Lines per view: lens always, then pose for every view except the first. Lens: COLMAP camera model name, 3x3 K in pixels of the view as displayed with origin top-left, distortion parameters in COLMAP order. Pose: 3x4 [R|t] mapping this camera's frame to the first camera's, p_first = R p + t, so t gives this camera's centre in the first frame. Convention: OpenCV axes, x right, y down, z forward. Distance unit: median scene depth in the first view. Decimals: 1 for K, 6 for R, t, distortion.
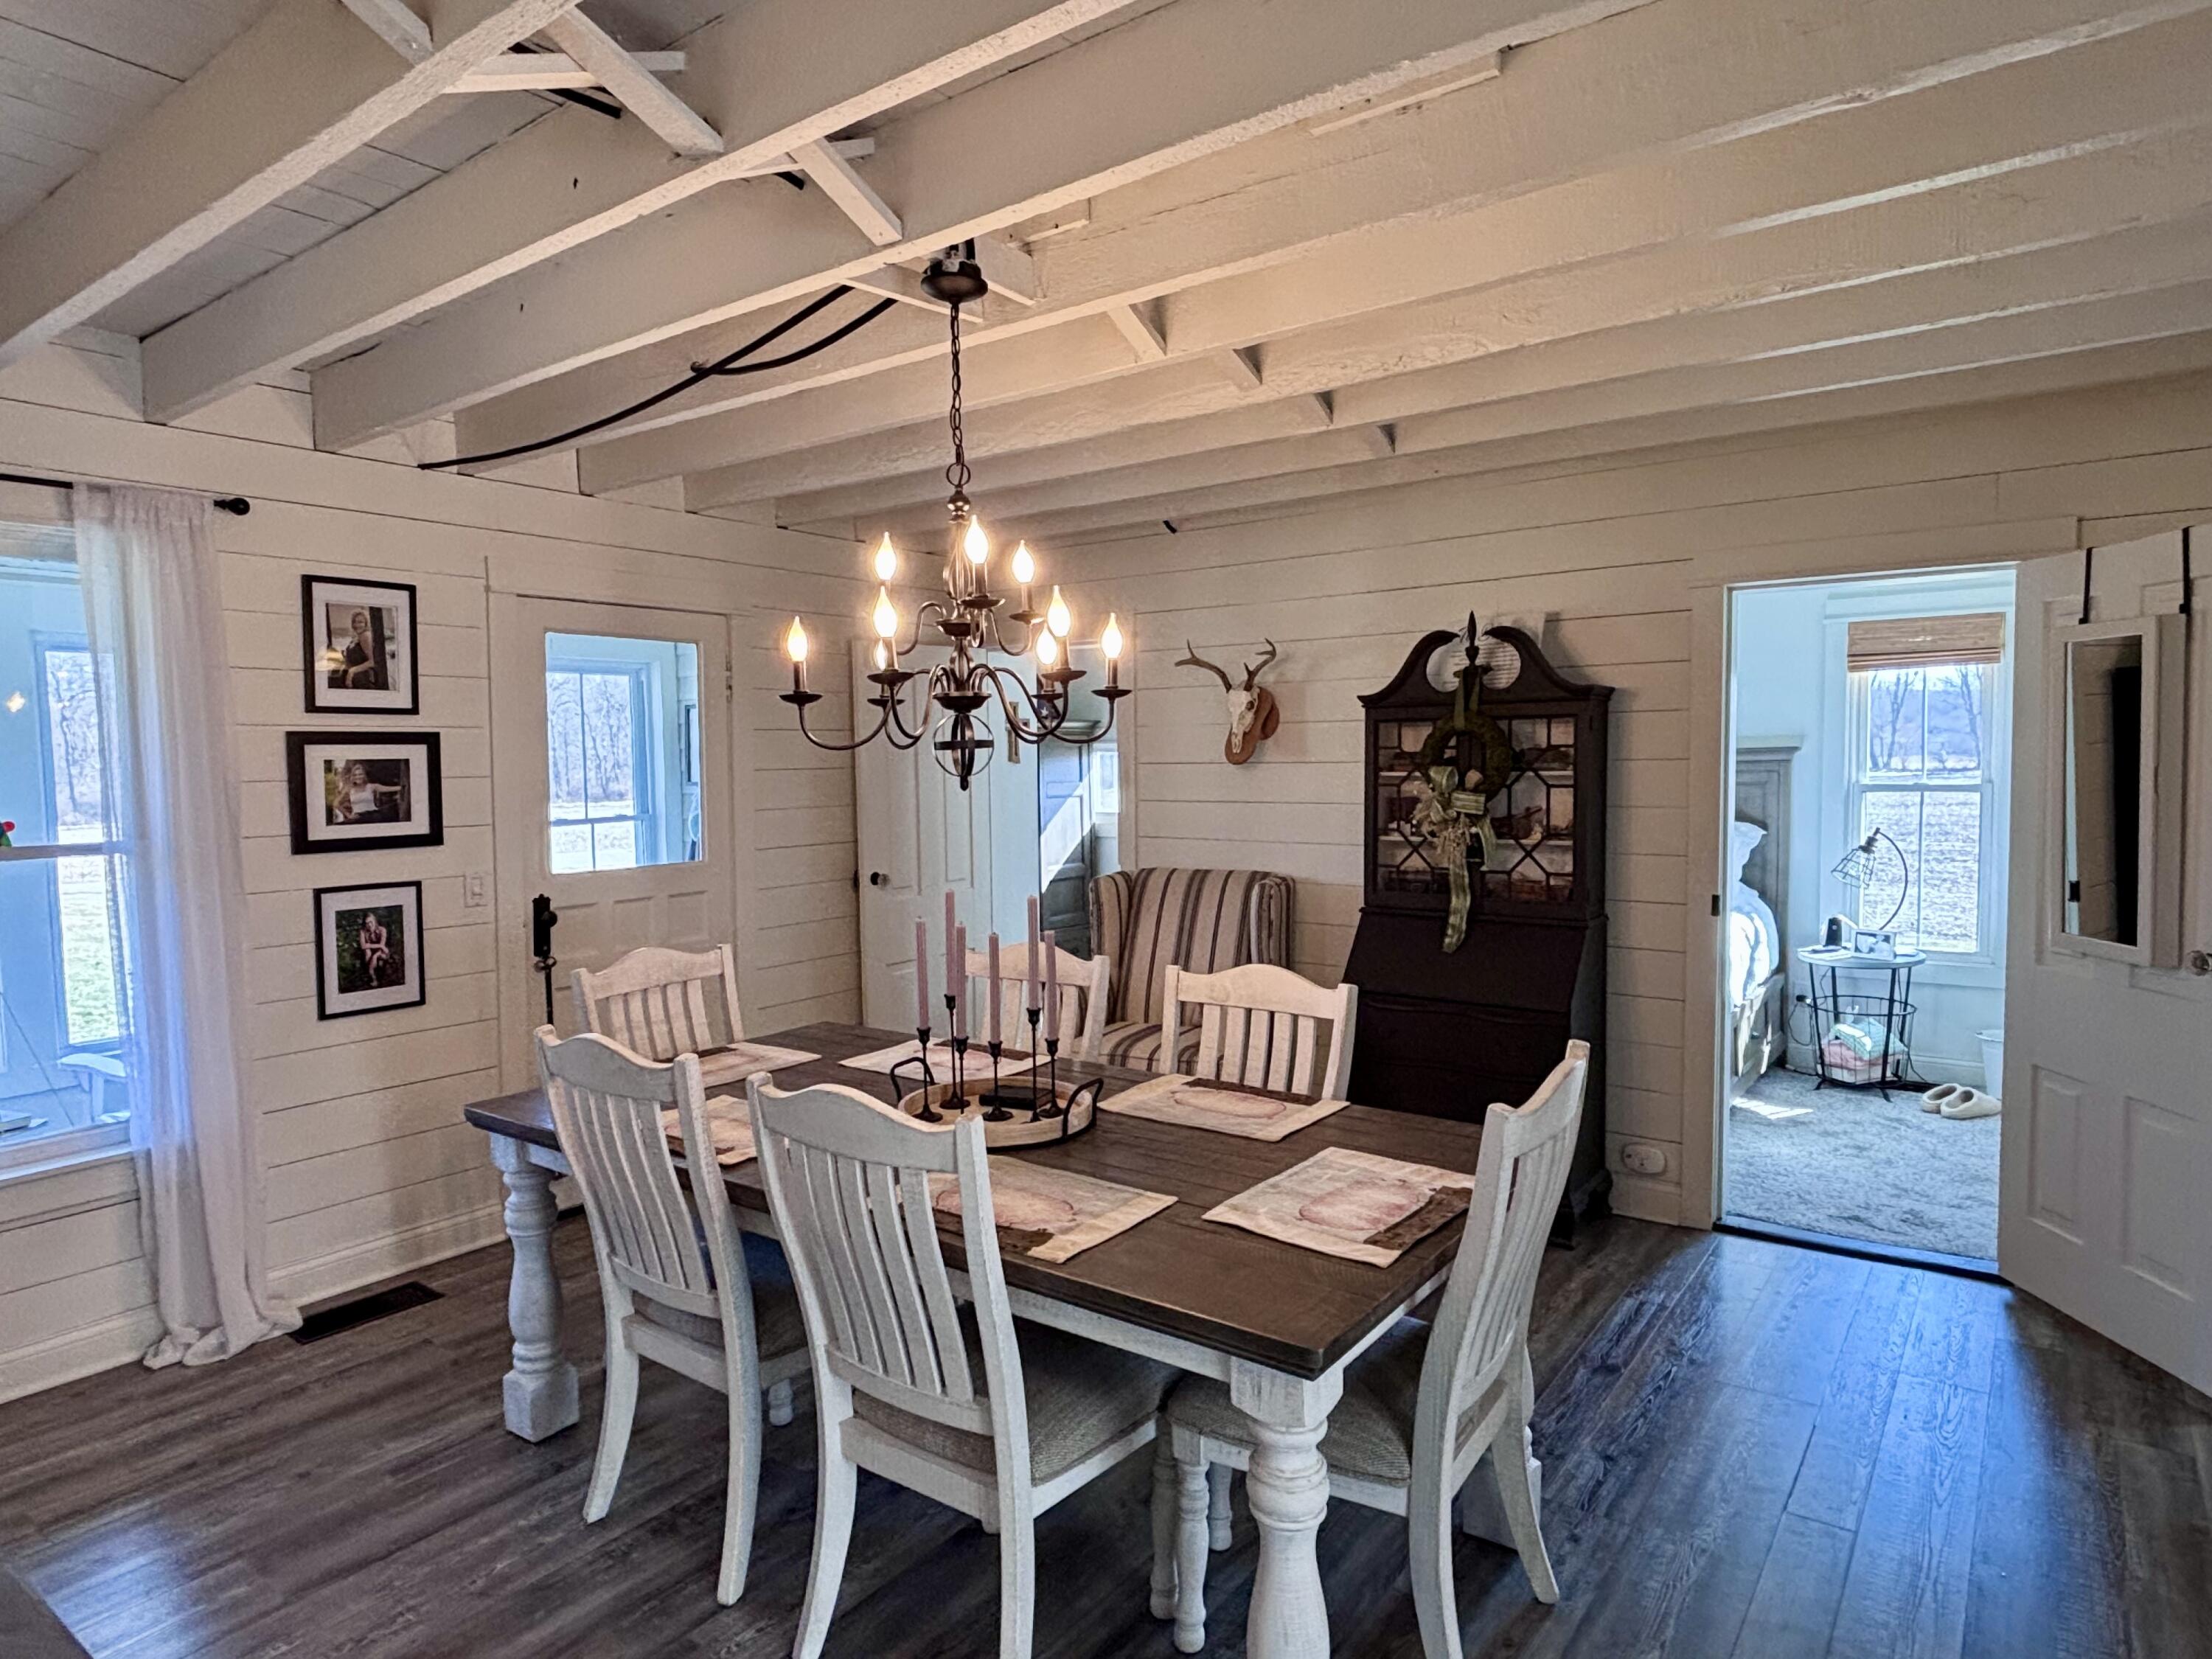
lens RADIAL K [[1285.9, 0, 1106.0], [0, 1285.9, 829.5], [0, 0, 1]] dist [-0.001360, -0.001069]
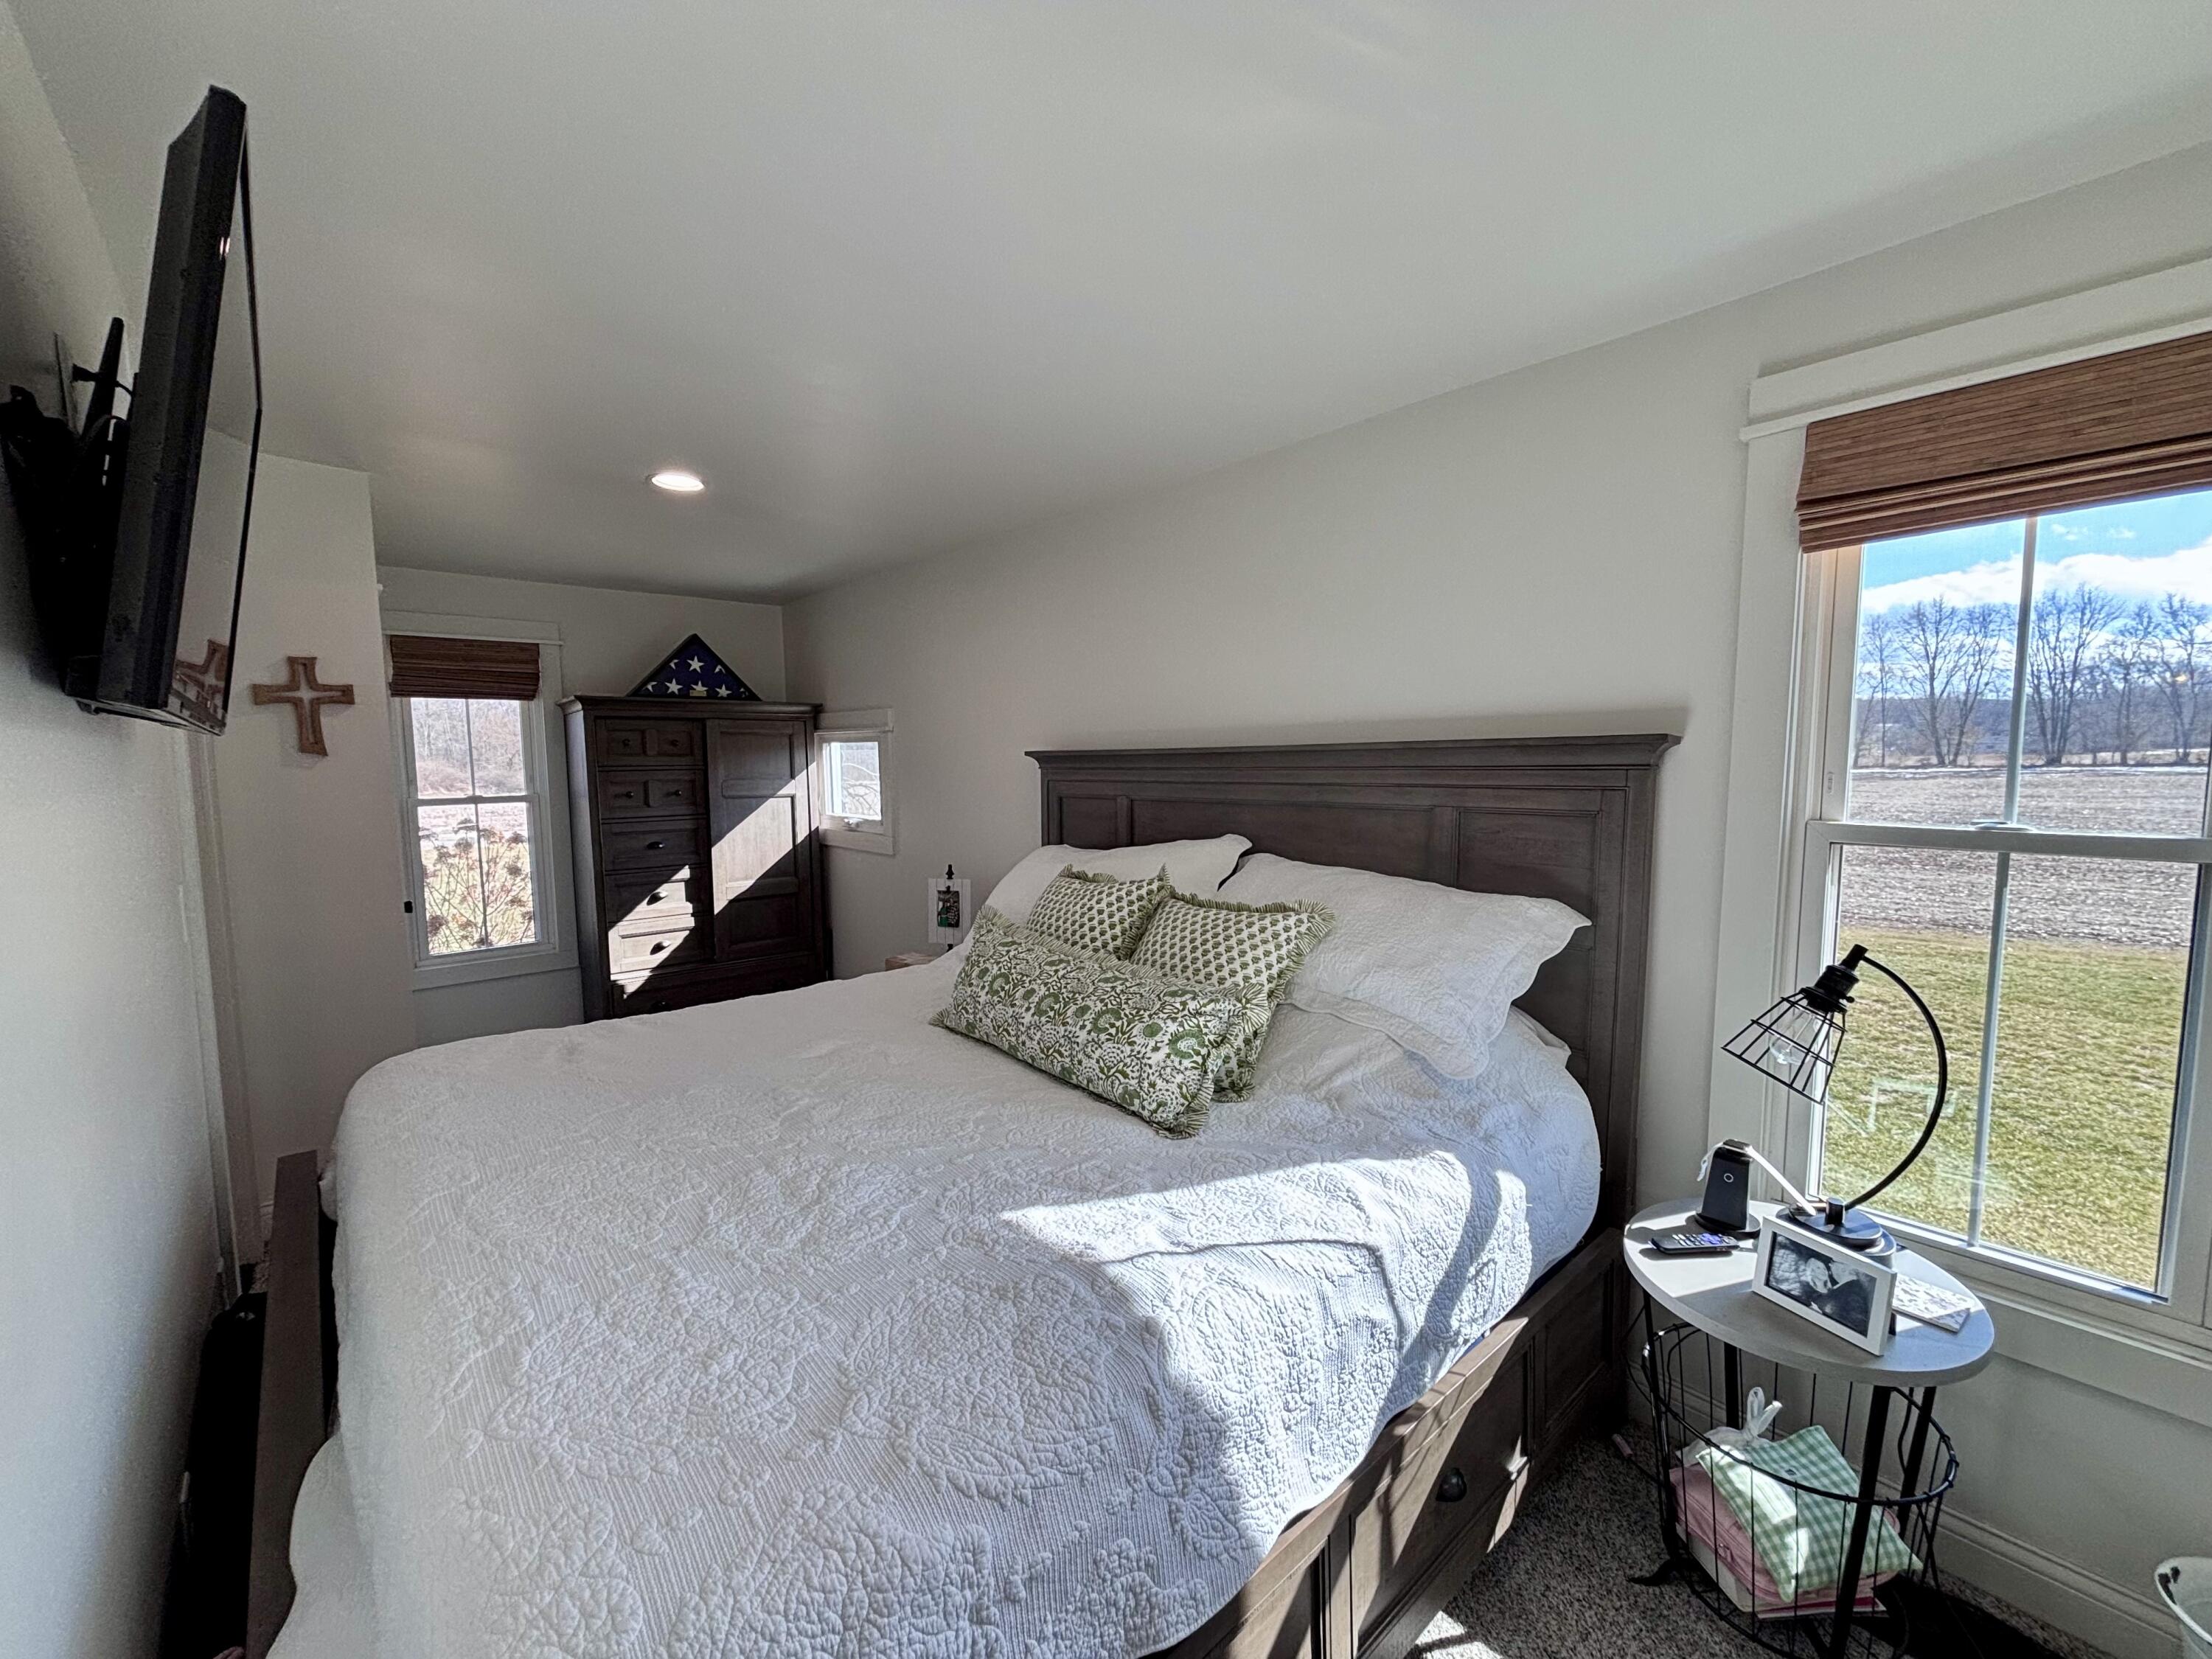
lens RADIAL K [[879.3, 0, 1106.0], [0, 879.3, 829.5], [0, 0, 1]] dist [0.002658, 0.000298]
pose [[0.976048, 0.026623, -0.215920, 0.409113], [-0.019325, 0.999171, 0.035840, -0.038652], [0.216695, -0.030809, 0.975753, 0.652239]]
